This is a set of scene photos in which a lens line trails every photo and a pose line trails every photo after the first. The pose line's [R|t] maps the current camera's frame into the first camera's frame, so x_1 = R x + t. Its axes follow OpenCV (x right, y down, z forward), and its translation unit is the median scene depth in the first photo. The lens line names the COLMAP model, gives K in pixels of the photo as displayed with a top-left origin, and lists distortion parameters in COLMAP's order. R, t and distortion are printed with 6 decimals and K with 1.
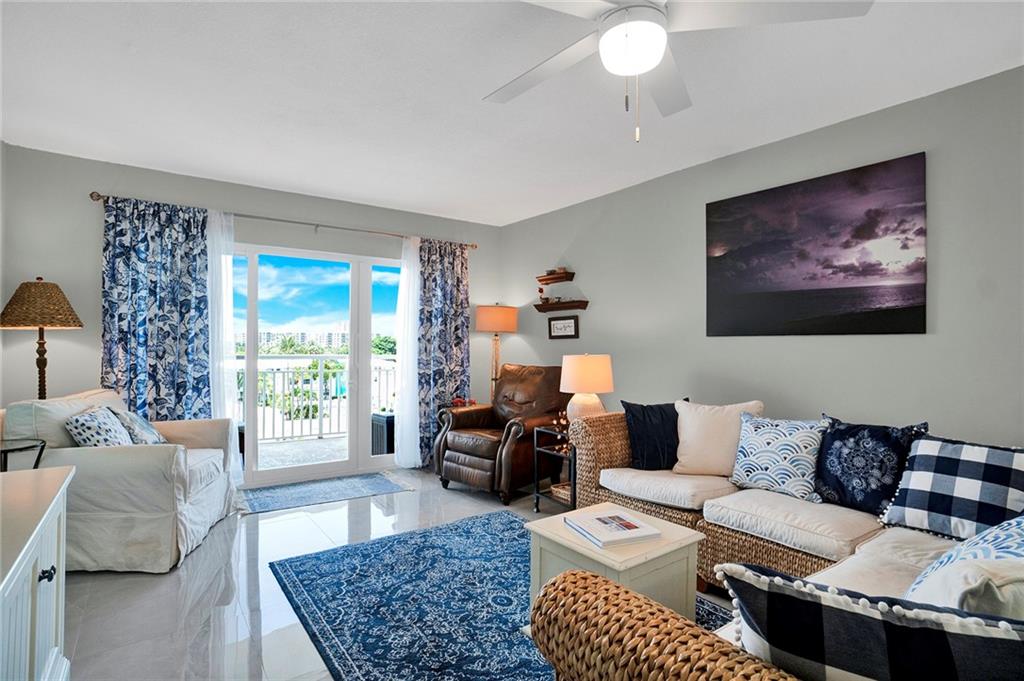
lens RADIAL K [[511.7, 0, 499.9], [0, 511.7, 339.0], [0, 0, 1]] dist [-0.033722, 0.004445]
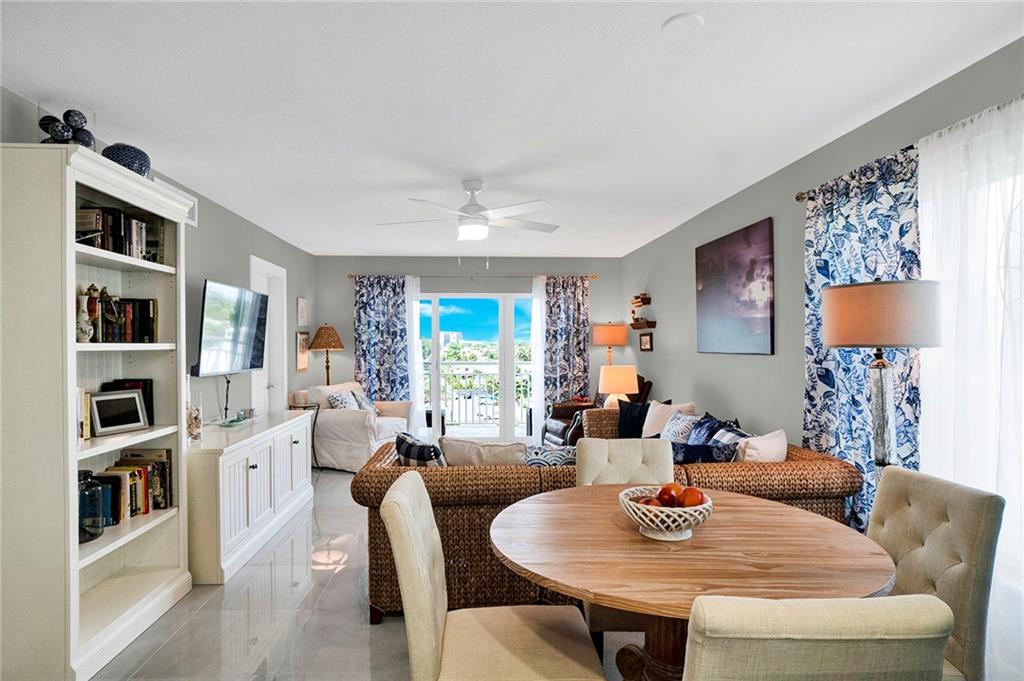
lens RADIAL K [[576.0, 0, 503.3], [0, 576.0, 345.3], [0, 0, 1]] dist [-0.028810, 0.003426]
pose [[0.846716, -0.007872, -0.531987, 0.761490], [0.014814, 0.999852, 0.008782, -0.043260], [0.531839, -0.015317, 0.846707, -0.471623]]
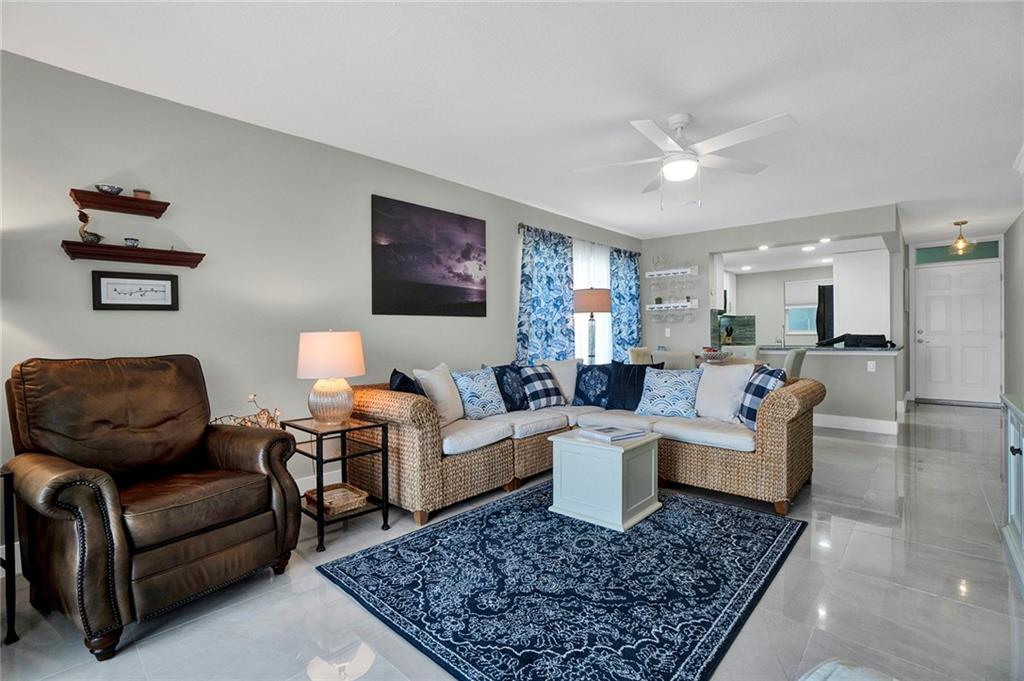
lens RADIAL K [[461.7, 0, 503.1], [0, 461.7, 338.1], [0, 0, 1]] dist [-0.022717, 0.001559]
pose [[-0.192580, -0.013609, 0.981187, -0.636987], [0.001629, 0.999898, 0.014188, 0.033026], [-0.981280, 0.004331, -0.192538, 0.920537]]
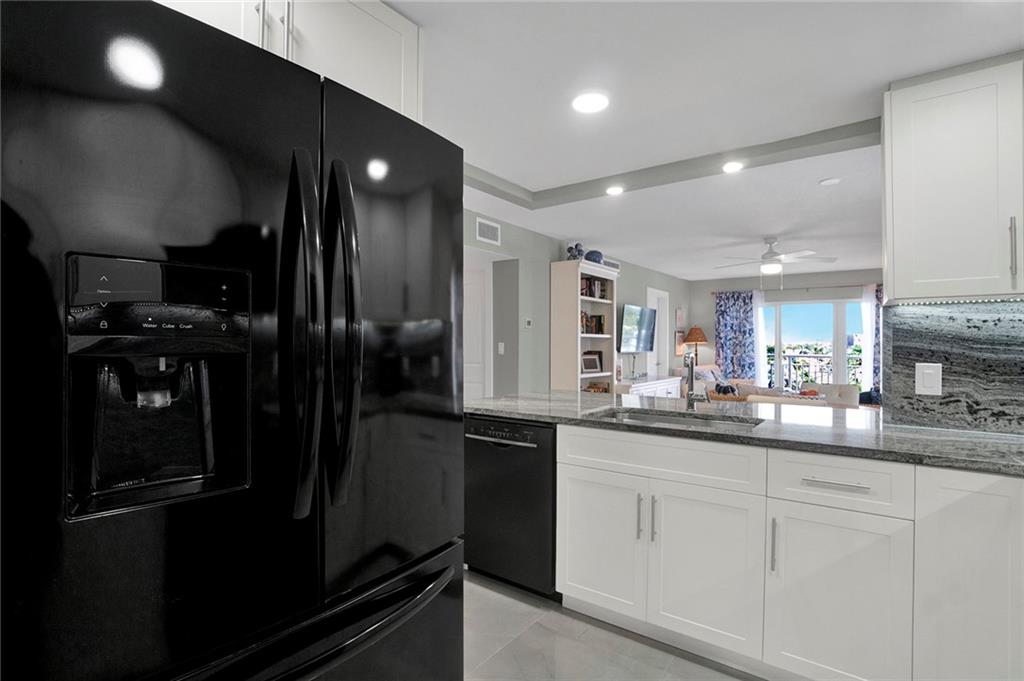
lens RADIAL K [[486.2, 0, 517.5], [0, 486.2, 342.6], [0, 0, 1]] dist [-0.025649, 0.002847]
pose [[0.316636, -0.007568, -0.948517, 1.296966], [0.007814, 0.999955, -0.005370, -0.015008], [0.948515, -0.005712, 0.316681, -0.802468]]
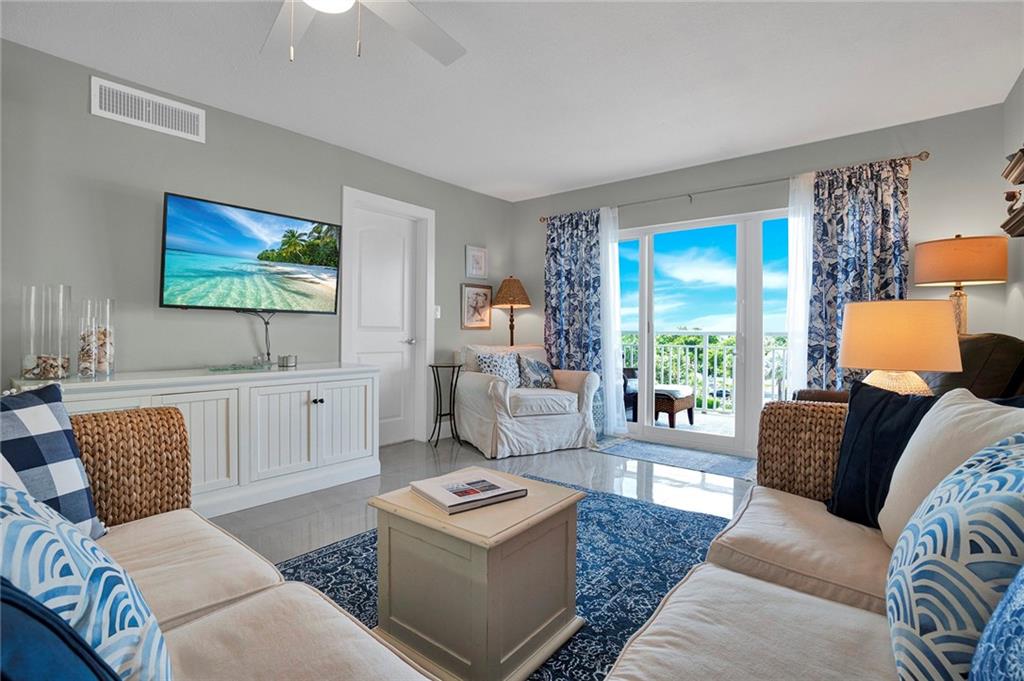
lens RADIAL K [[486.2, 0, 510.5], [0, 486.2, 333.5], [0, 0, 1]] dist [-0.025649, 0.002847]
pose [[0.275257, -0.004889, -0.961358, 0.576965], [0.004218, 0.999984, -0.003878, 0.067592], [0.961361, -0.002987, 0.275273, 0.488315]]
